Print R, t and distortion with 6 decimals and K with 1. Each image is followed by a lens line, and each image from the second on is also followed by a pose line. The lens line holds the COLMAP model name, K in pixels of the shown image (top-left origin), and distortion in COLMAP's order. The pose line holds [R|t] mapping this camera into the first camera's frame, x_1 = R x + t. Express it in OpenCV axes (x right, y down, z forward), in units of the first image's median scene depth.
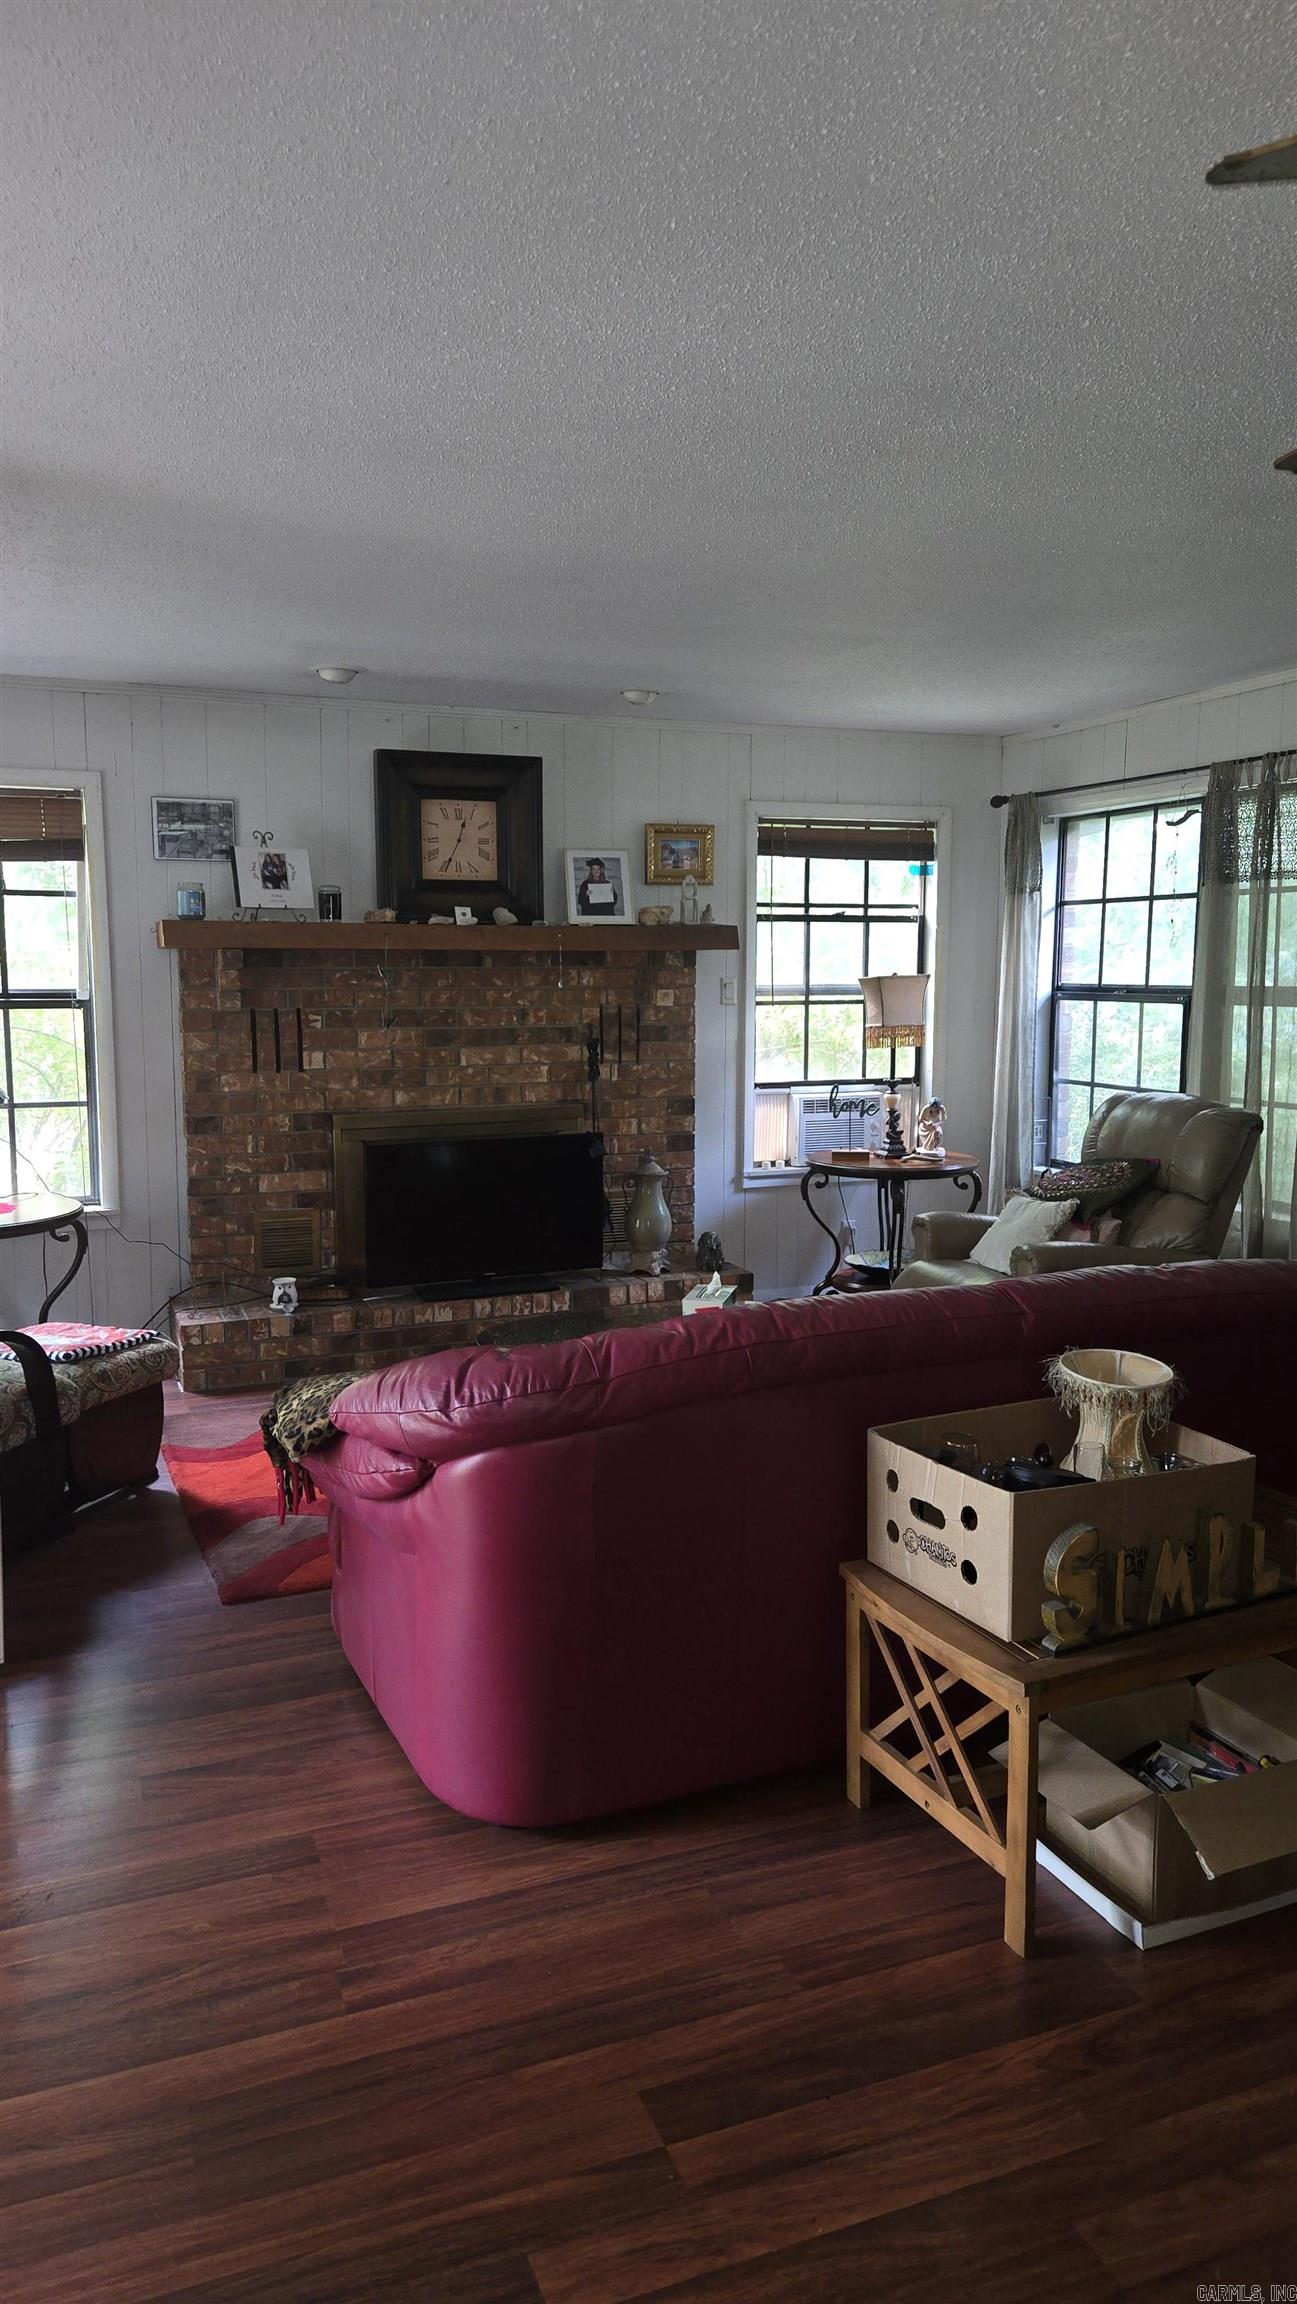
lens RADIAL K [[1529.7, 0, 653.4], [0, 1529.7, 1160.1], [0, 0, 1]] dist [0.067295, -0.058532]
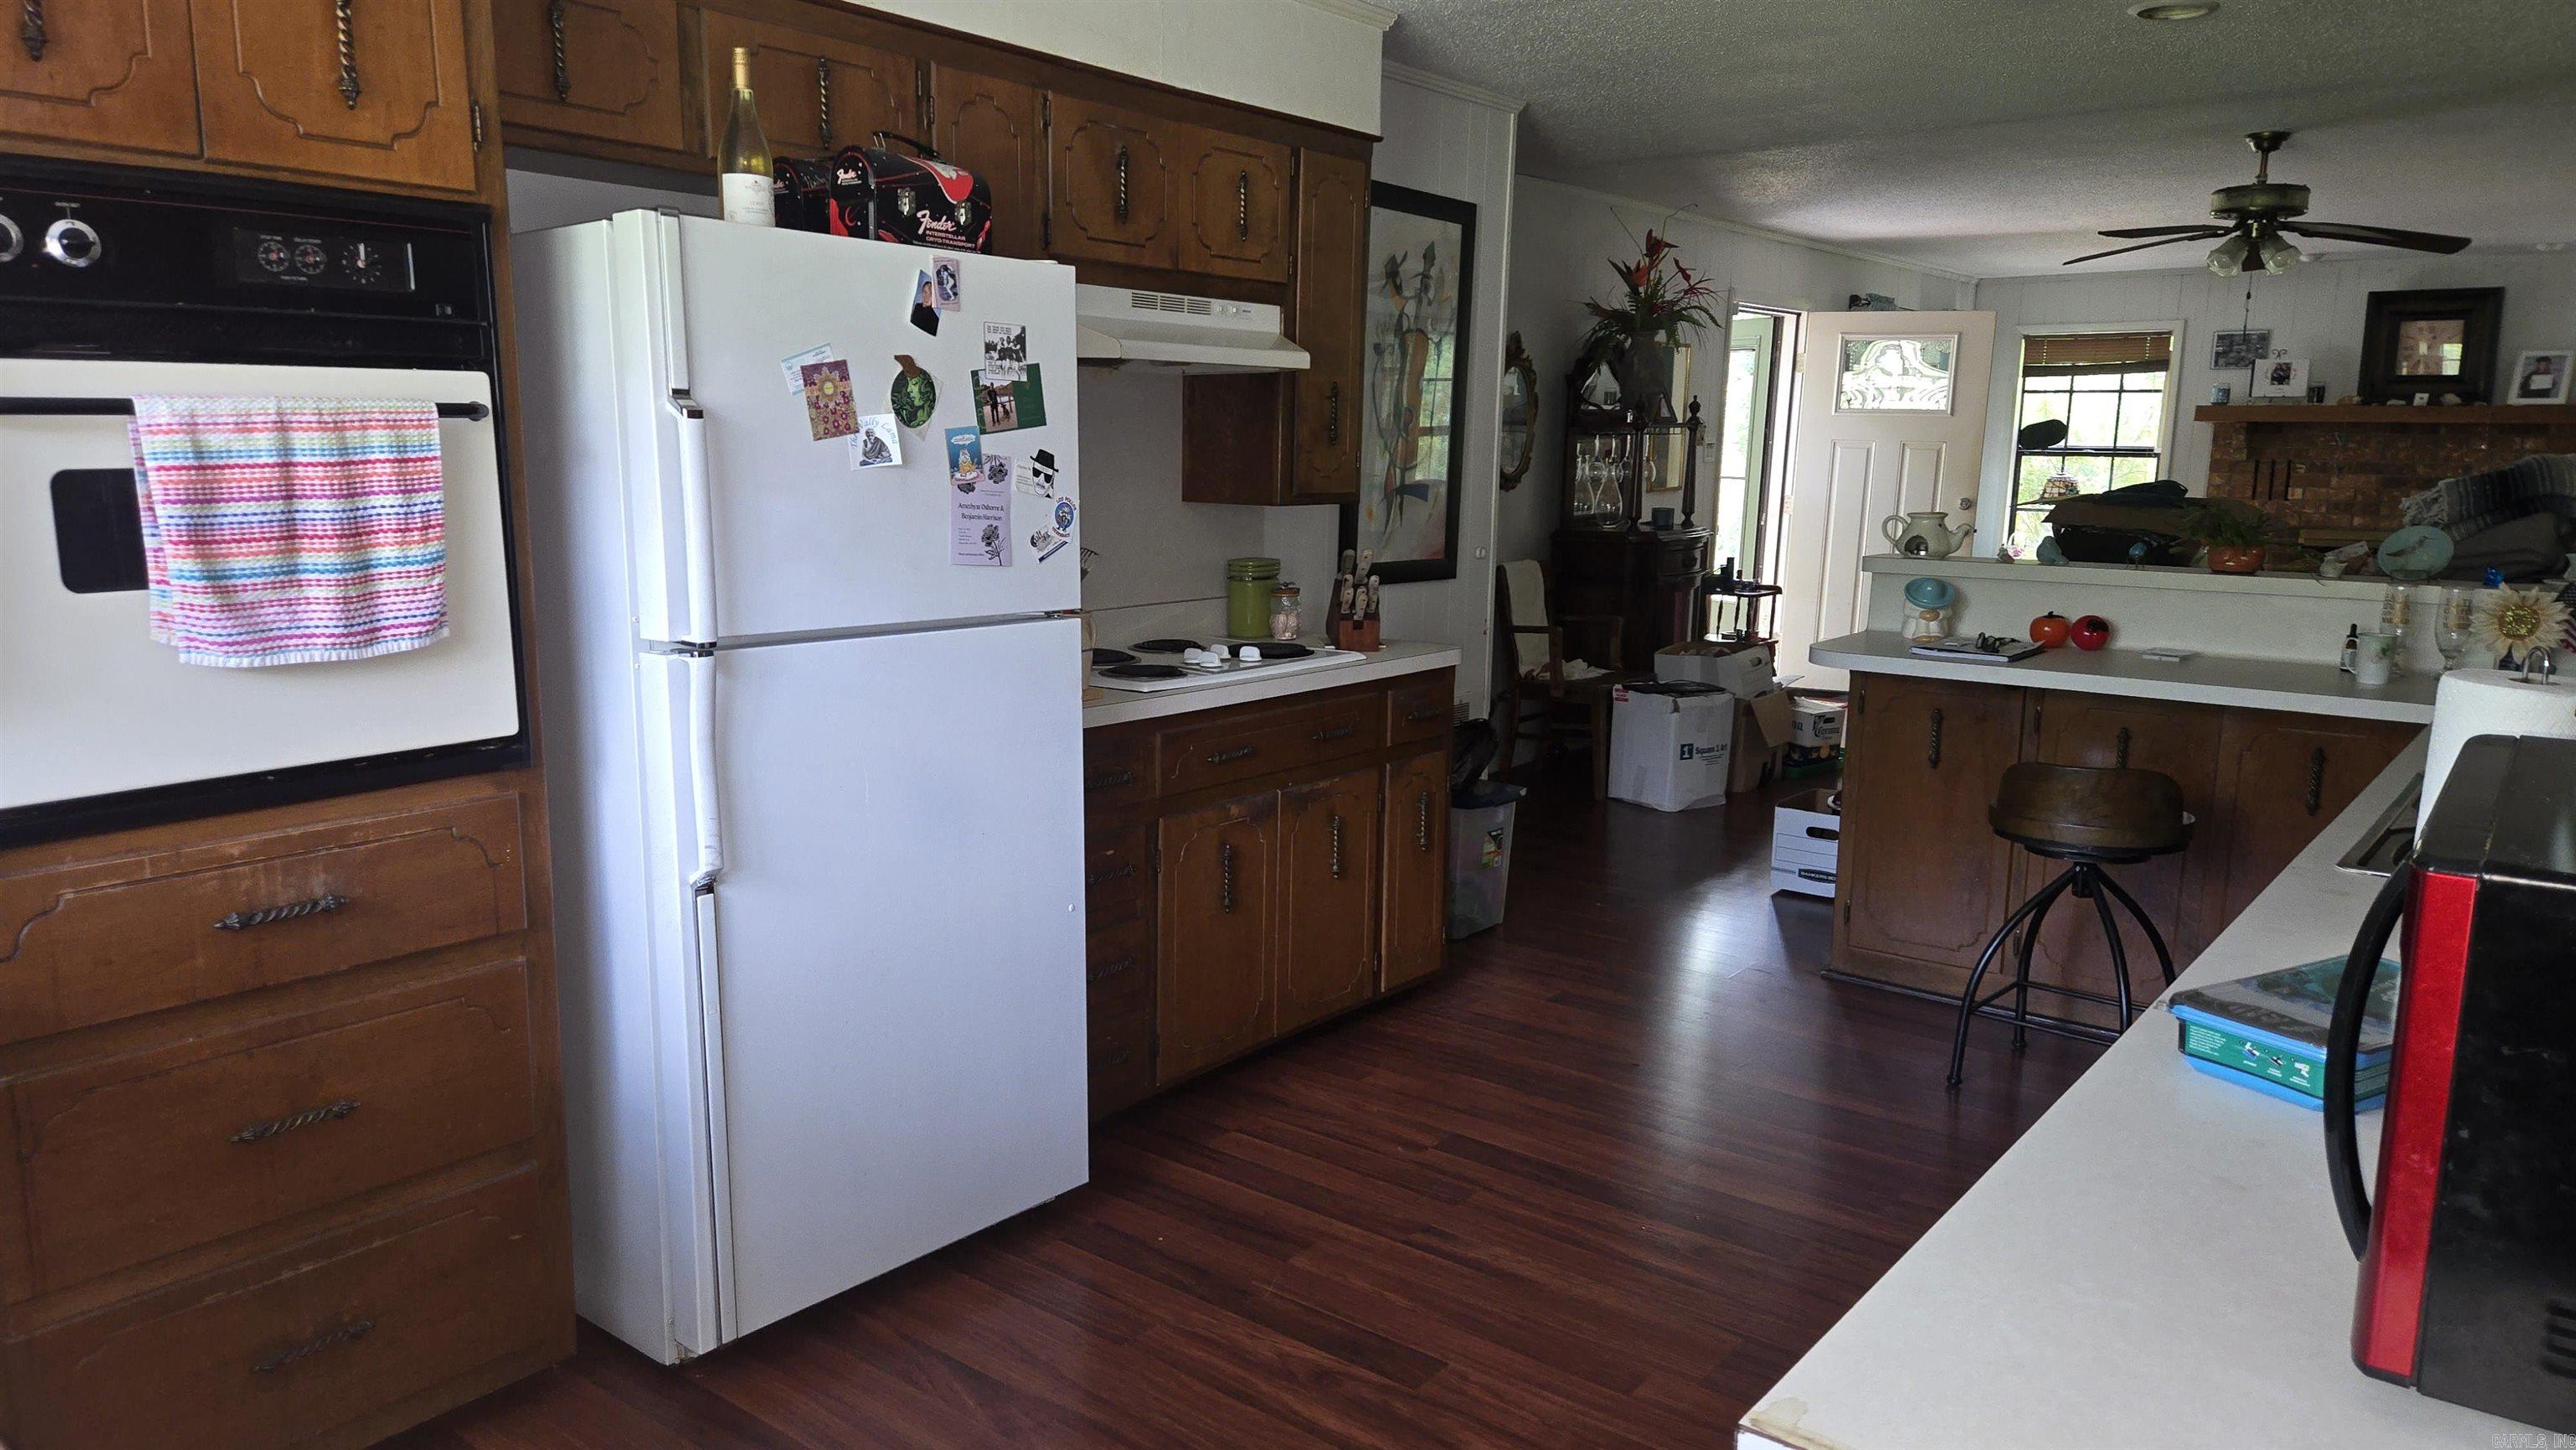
lens RADIAL K [[1710.4, 0, 1280.8], [0, 1710.4, 739.5], [0, 0, 1]] dist [0.067295, -0.058532]
pose [[0.502814, 0.157924, -0.849846, 0.784401], [-0.124138, 0.986170, 0.109810, 0.113366], [0.855434, 0.050284, 0.515464, -0.770926]]
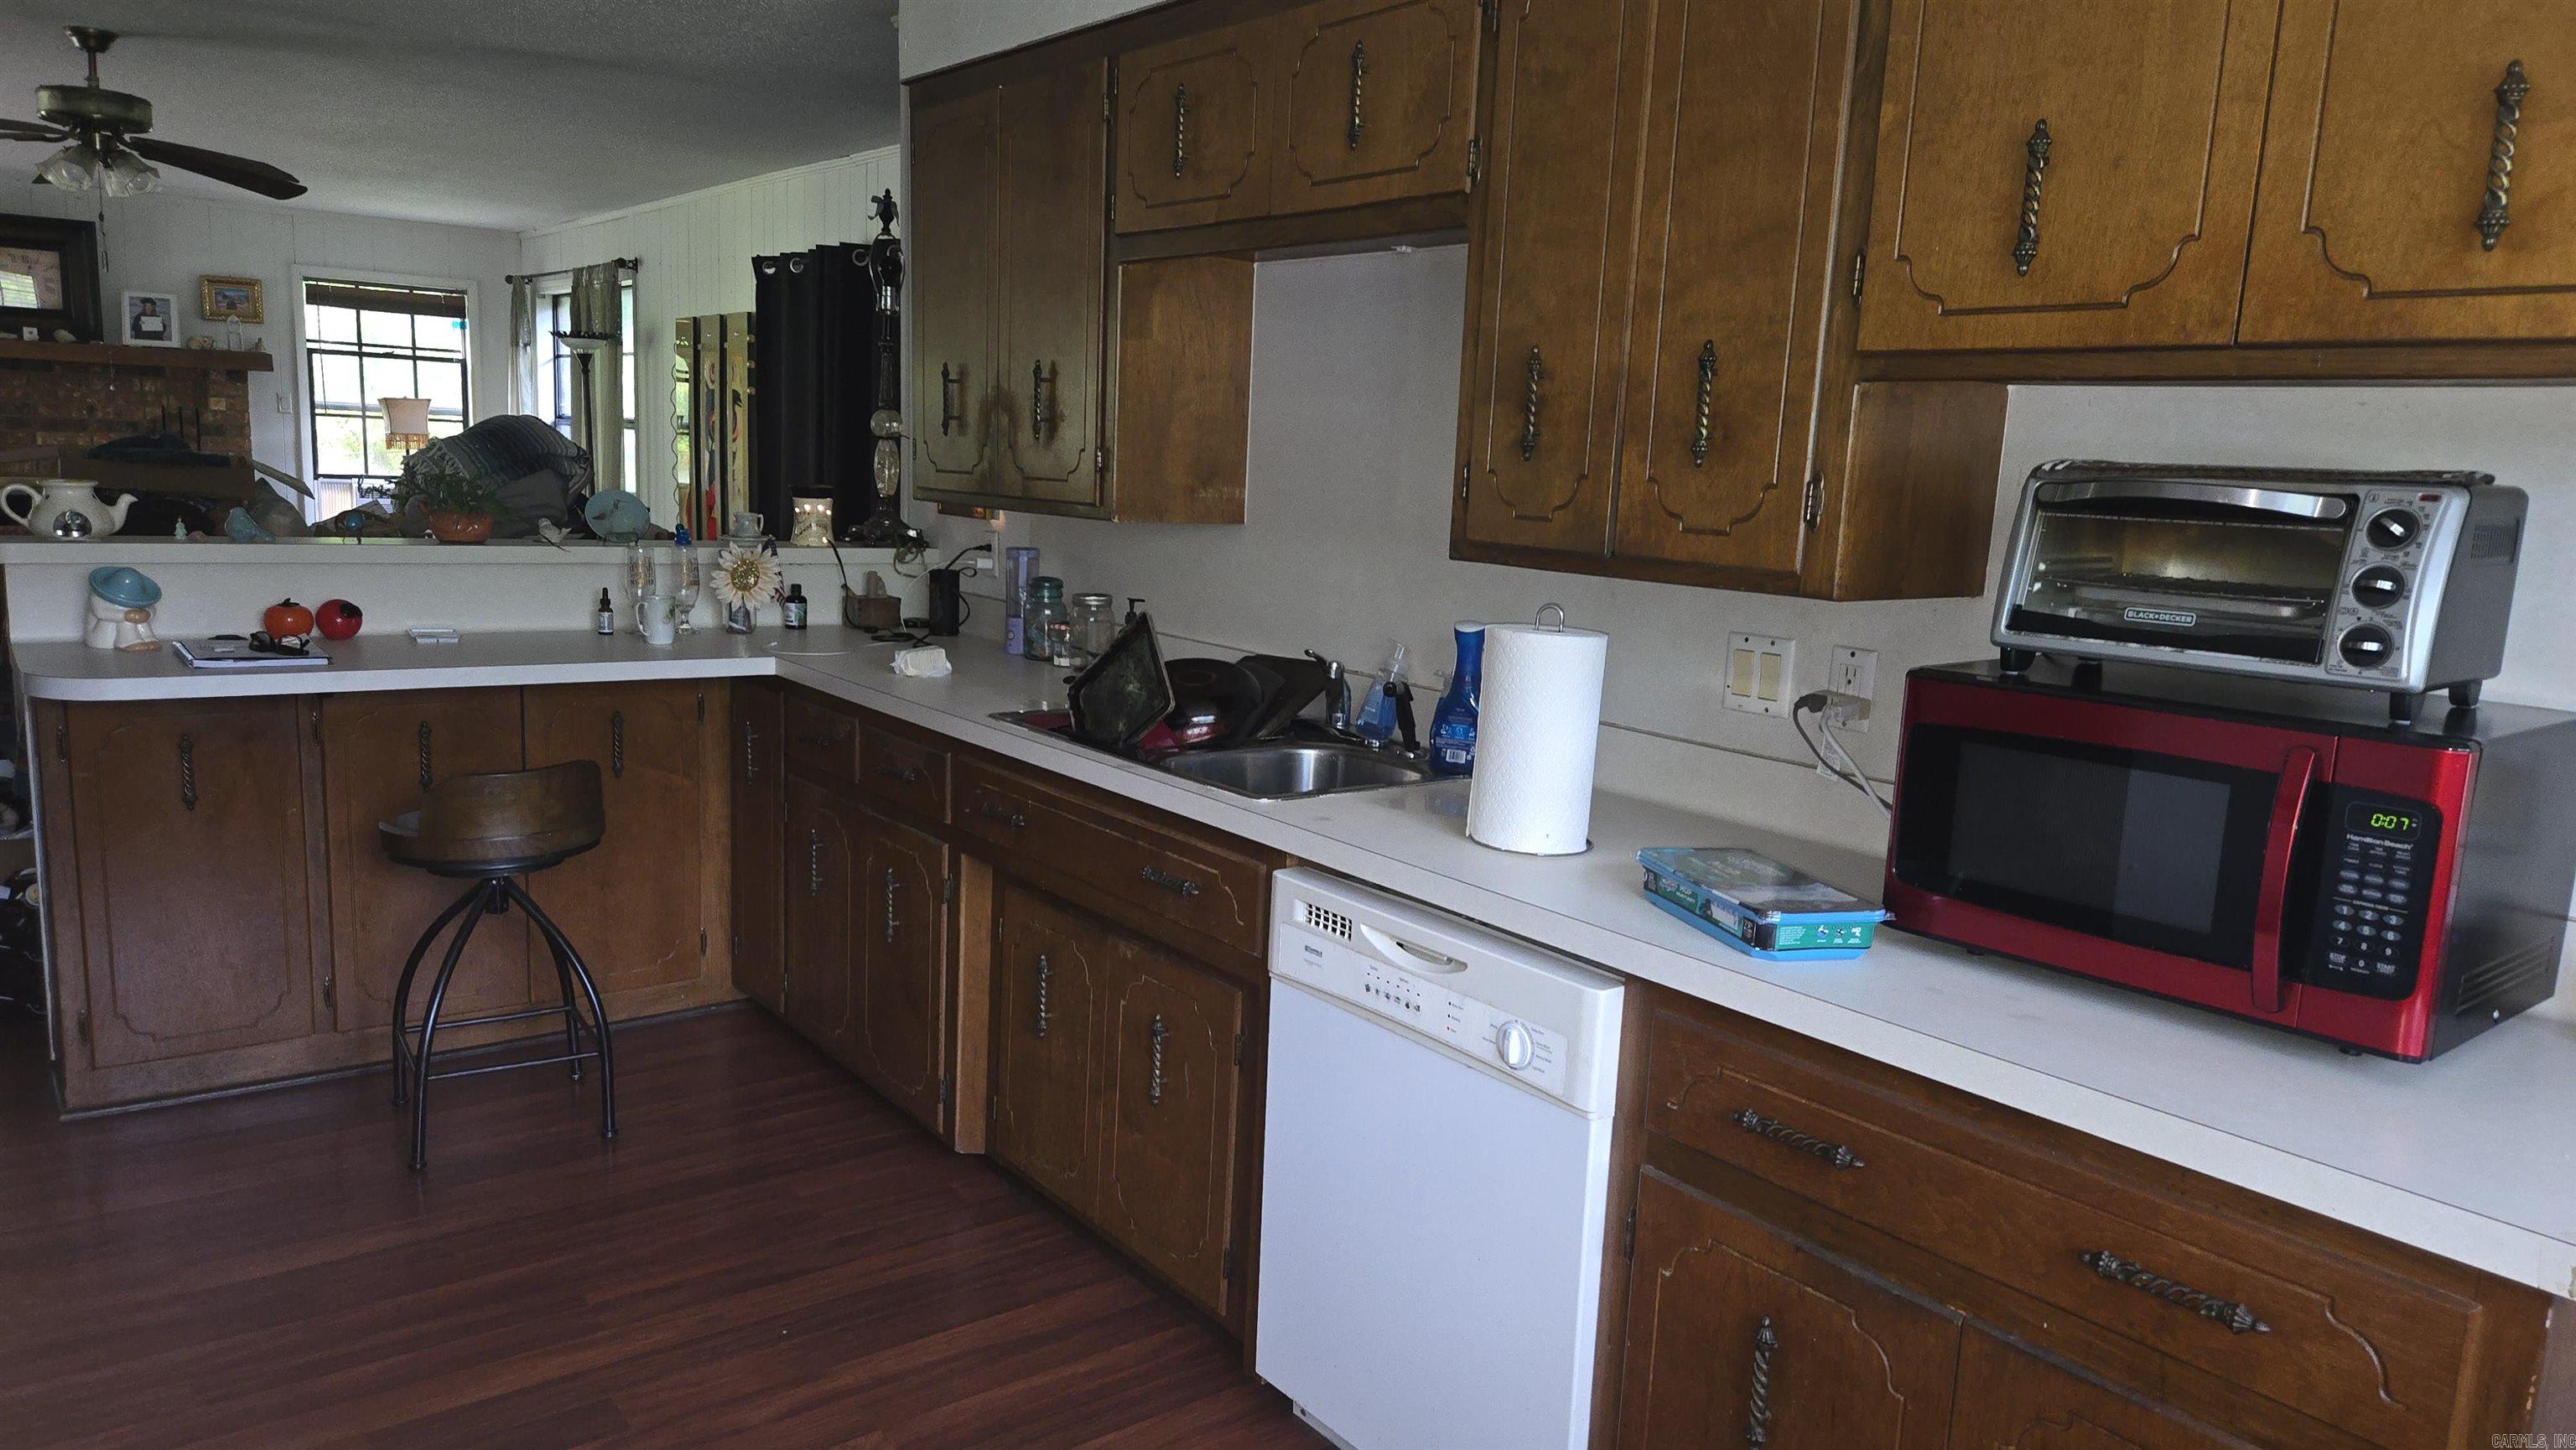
lens RADIAL K [[1710.4, 0, 1246.6], [0, 1710.4, 744.9], [0, 0, 1]] dist [0.067295, -0.058532]
pose [[0.962783, -0.000580, 0.270275, 0.493393], [-0.012883, 0.998763, 0.048034, 0.117566], [-0.269968, -0.049728, 0.961584, -0.799713]]
